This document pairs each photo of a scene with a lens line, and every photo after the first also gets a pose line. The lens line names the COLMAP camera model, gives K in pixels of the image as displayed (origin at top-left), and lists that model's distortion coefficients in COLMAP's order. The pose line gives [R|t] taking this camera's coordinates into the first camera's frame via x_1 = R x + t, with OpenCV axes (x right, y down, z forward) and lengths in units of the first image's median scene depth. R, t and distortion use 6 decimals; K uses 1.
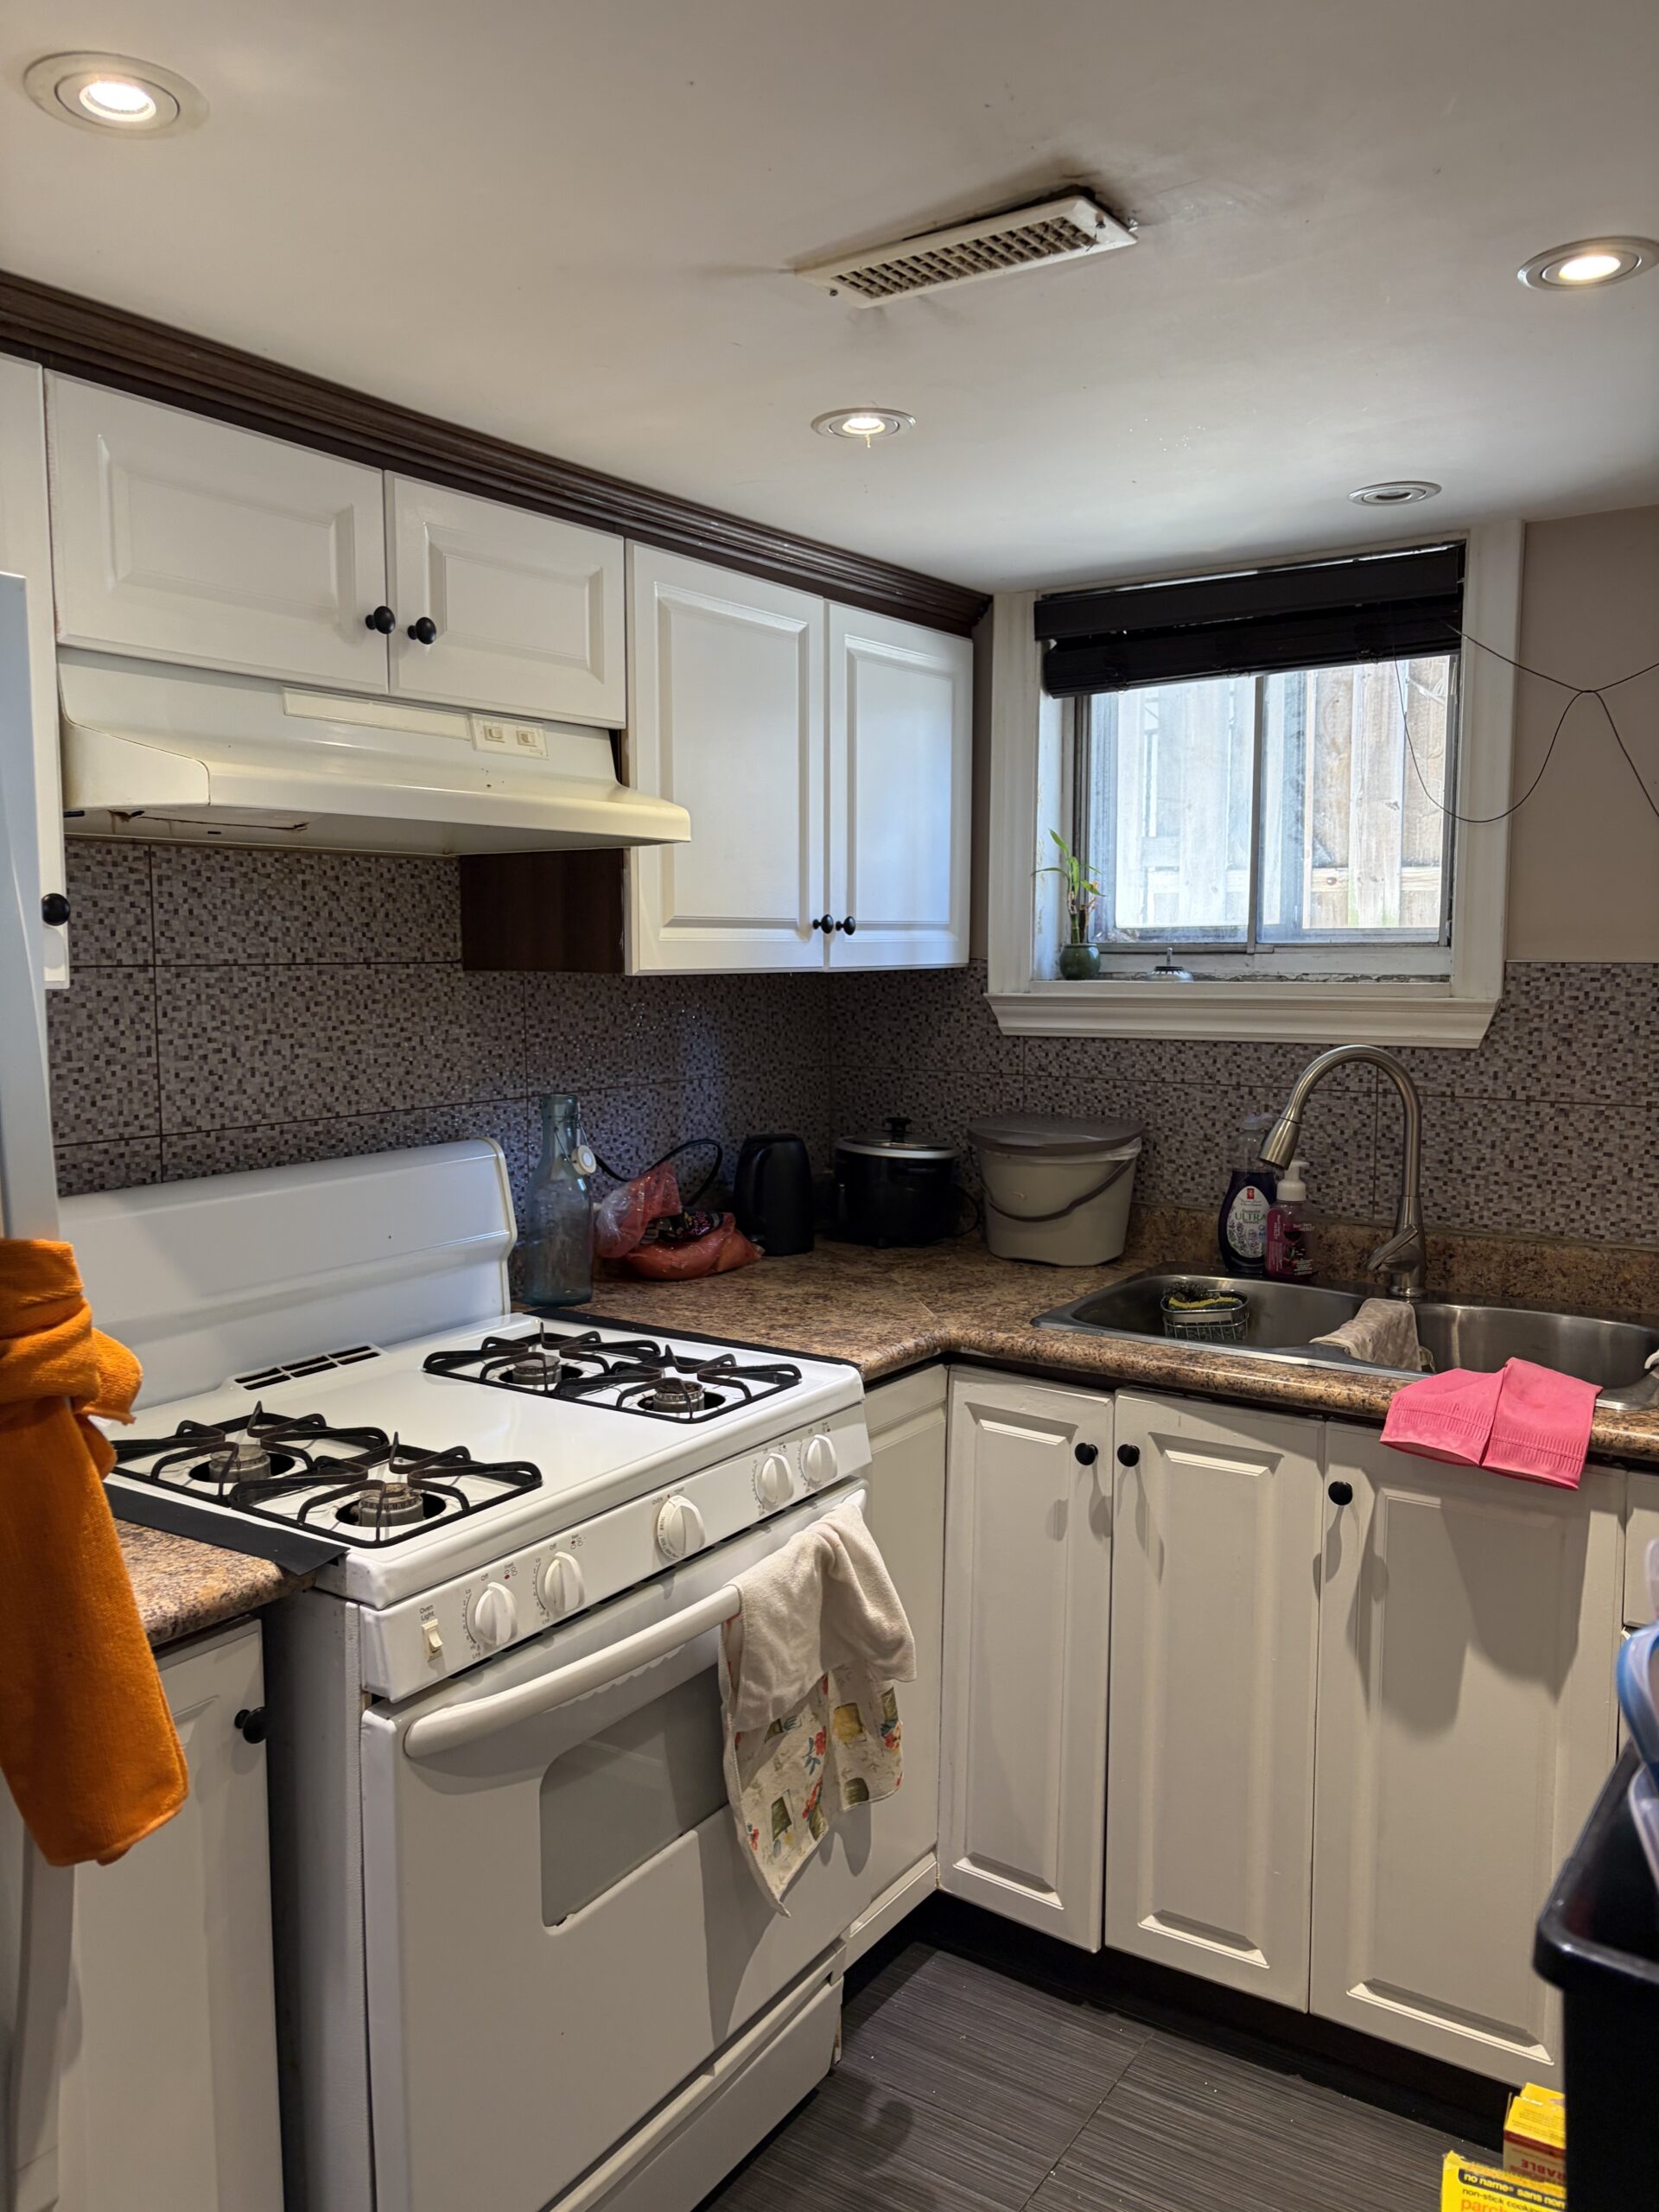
lens RADIAL K [[1670.6, 0, 818.2], [0, 1670.6, 1109.8], [0, 0, 1]] dist [0.020310, -0.037049]
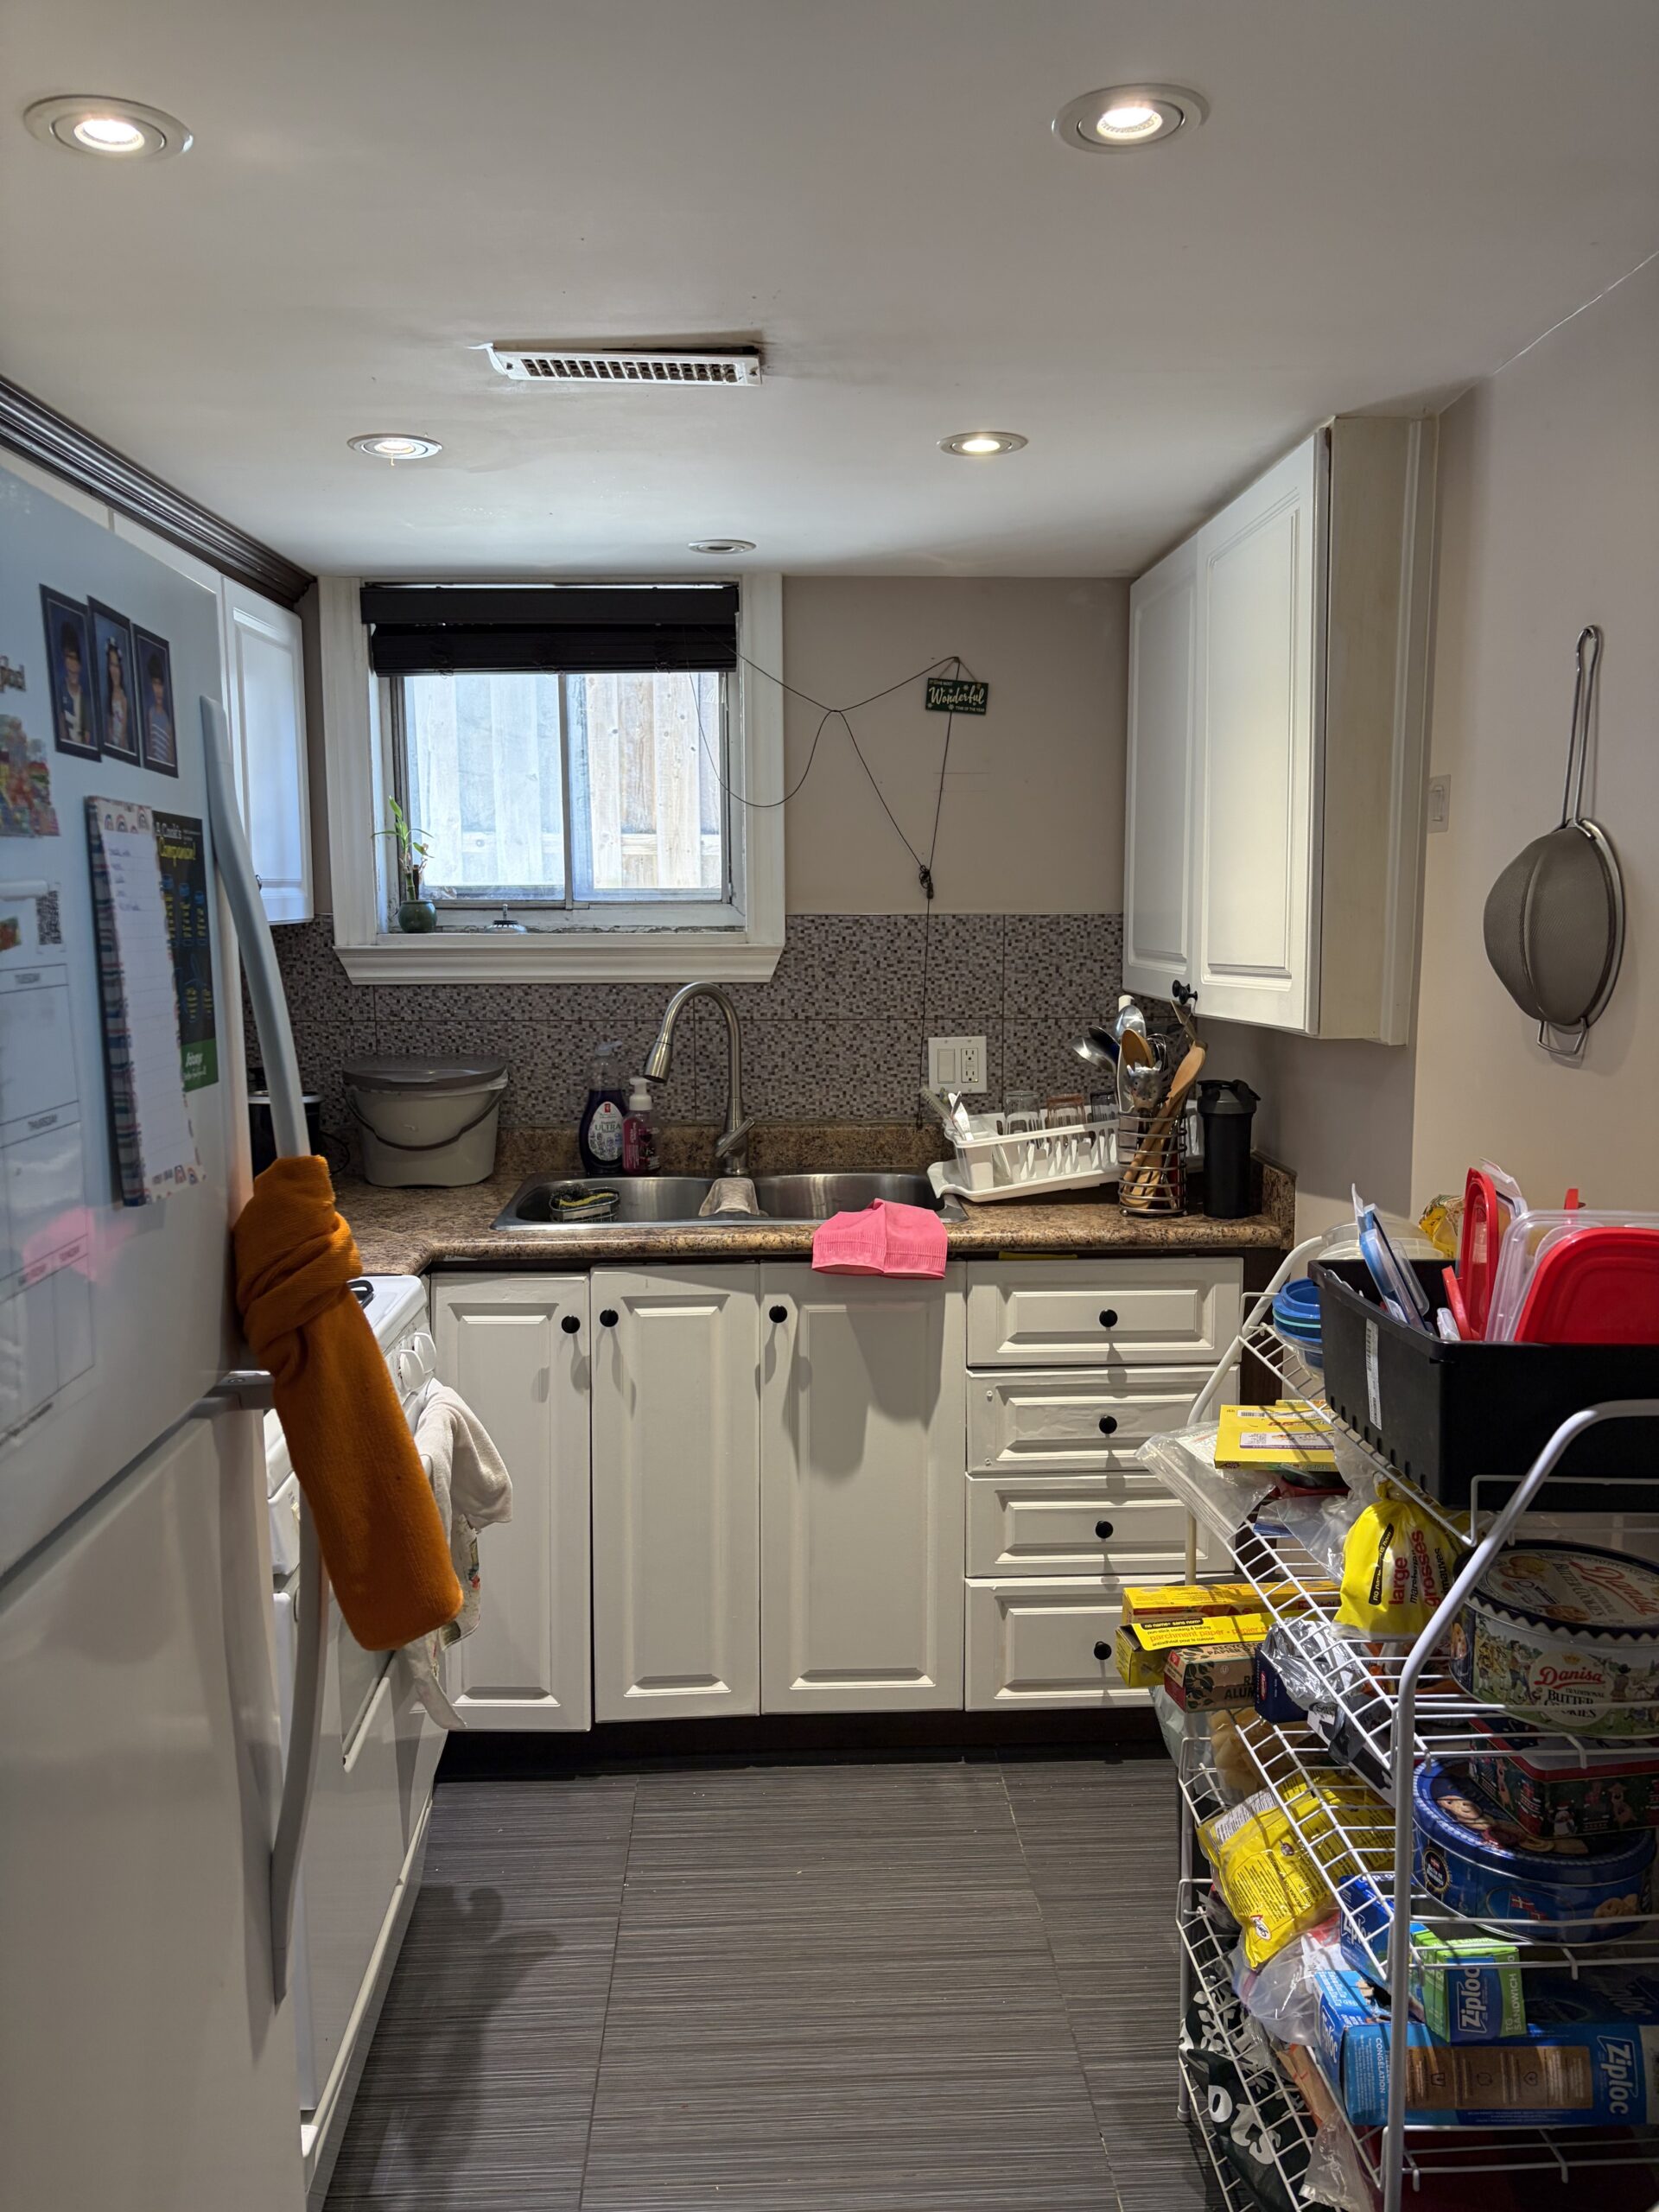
lens RADIAL K [[1670.6, 0, 876.7], [0, 1670.6, 1113.9], [0, 0, 1]] dist [0.020310, -0.037049]
pose [[0.787424, -0.080704, 0.611106, -0.352622], [0.061788, 0.996733, 0.052015, 0.003742], [-0.613307, -0.003199, 0.789838, -0.084532]]
